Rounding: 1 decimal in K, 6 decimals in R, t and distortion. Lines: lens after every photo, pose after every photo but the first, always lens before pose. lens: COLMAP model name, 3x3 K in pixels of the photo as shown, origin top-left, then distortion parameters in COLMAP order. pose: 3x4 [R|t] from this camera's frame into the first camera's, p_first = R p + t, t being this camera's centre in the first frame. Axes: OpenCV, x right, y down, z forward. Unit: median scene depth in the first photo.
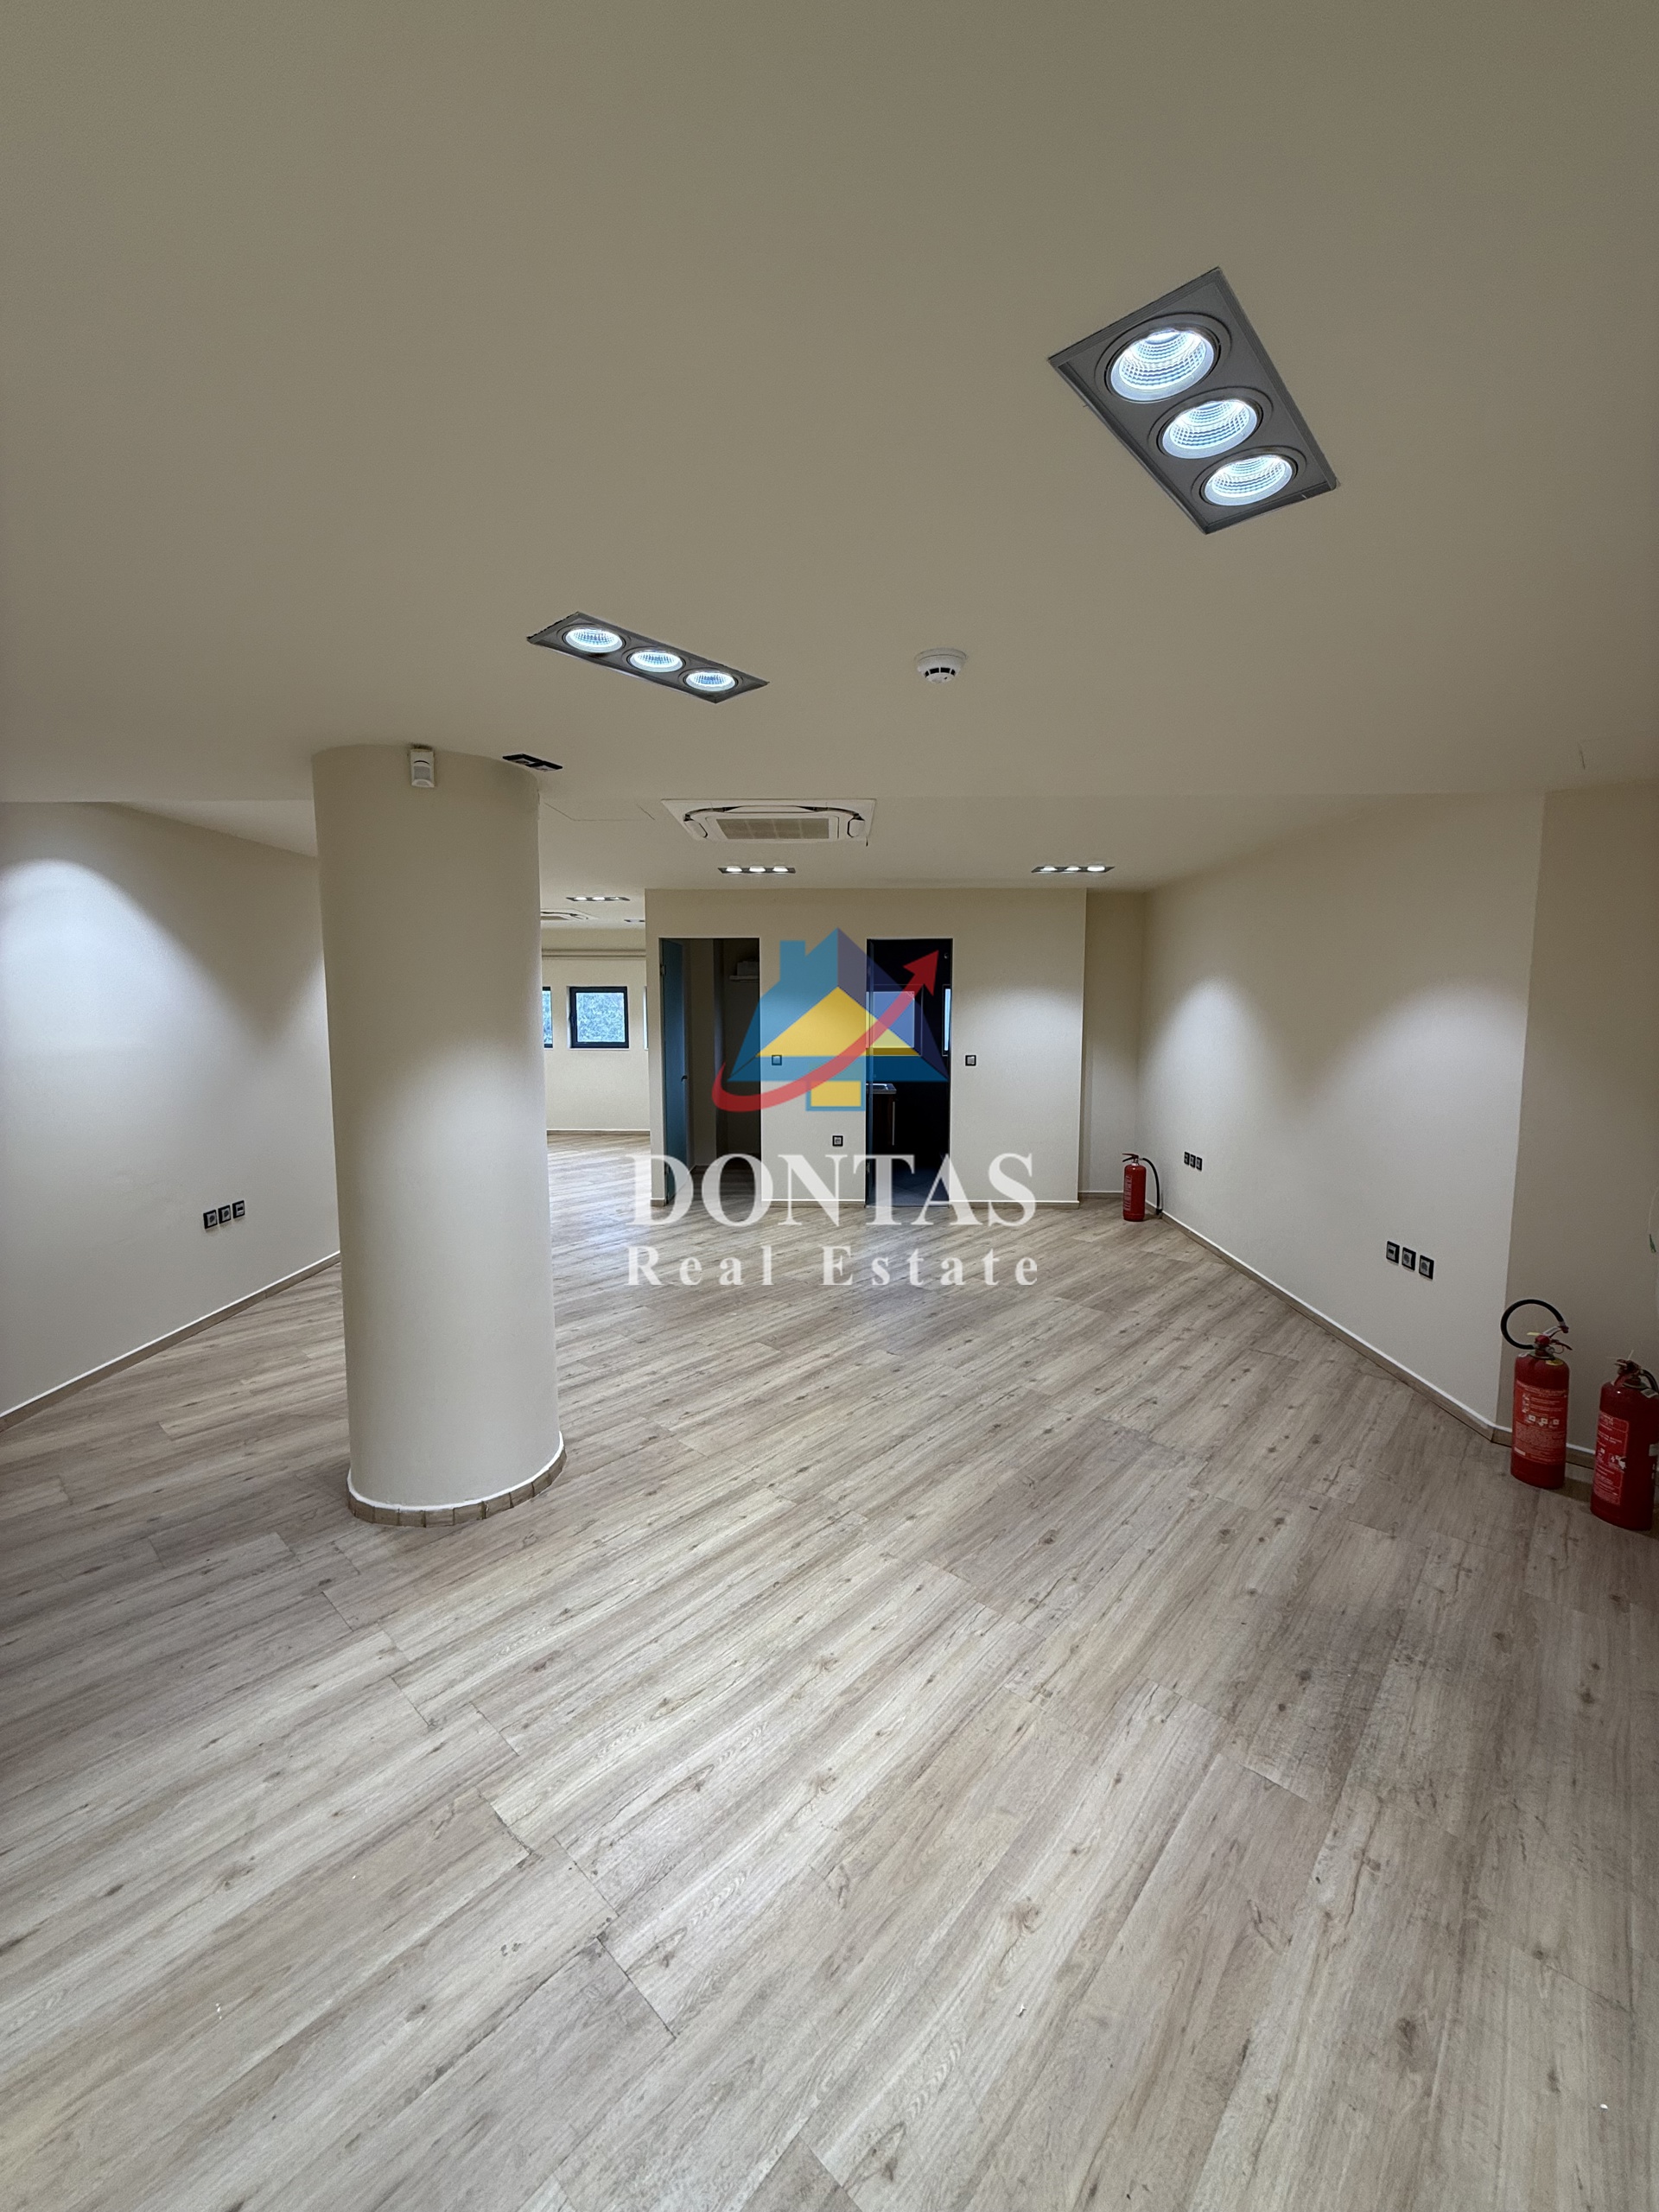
lens RADIAL K [[885.7, 0, 837.8], [0, 885.7, 1106.1], [0, 0, 1]] dist [-0.000951, -0.000015]
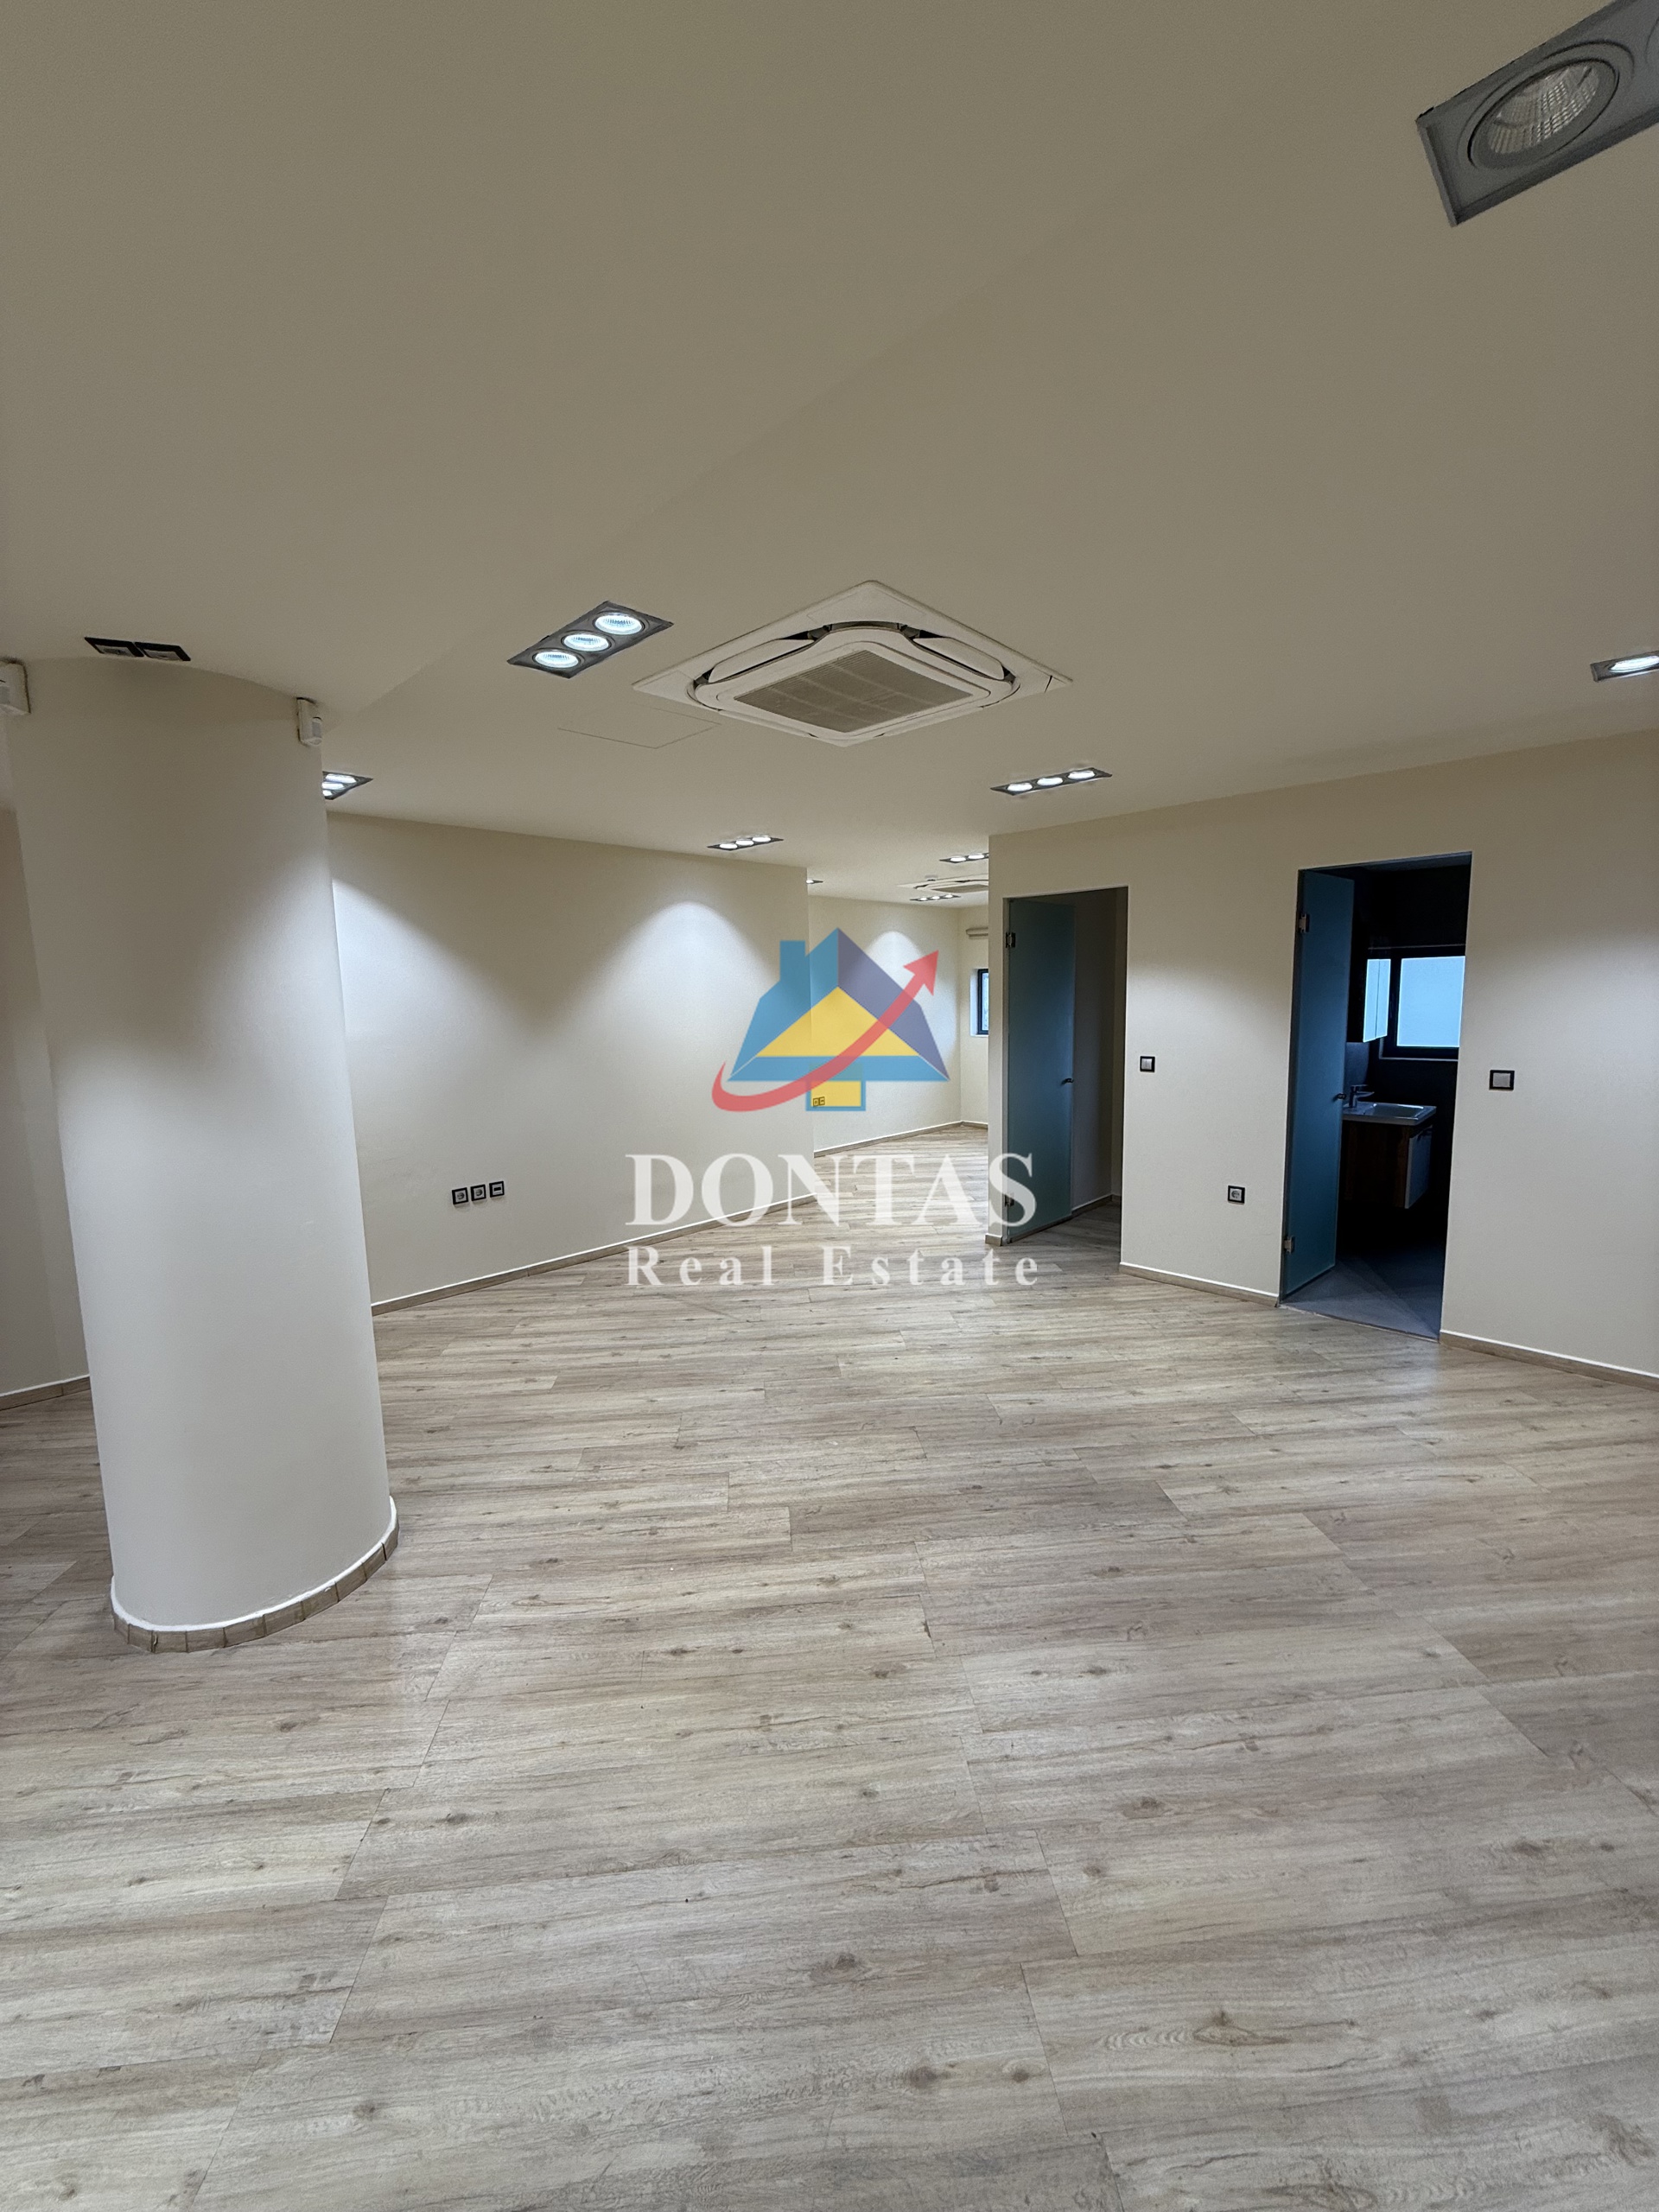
lens RADIAL K [[885.7, 0, 825.4], [0, 885.7, 1101.2], [0, 0, 1]] dist [-0.000951, -0.000015]
pose [[0.728946, 0.069487, -0.681035, 0.375032], [-0.059429, 0.997503, 0.038167, -0.060281], [0.681987, 0.012652, 0.731255, 0.582202]]
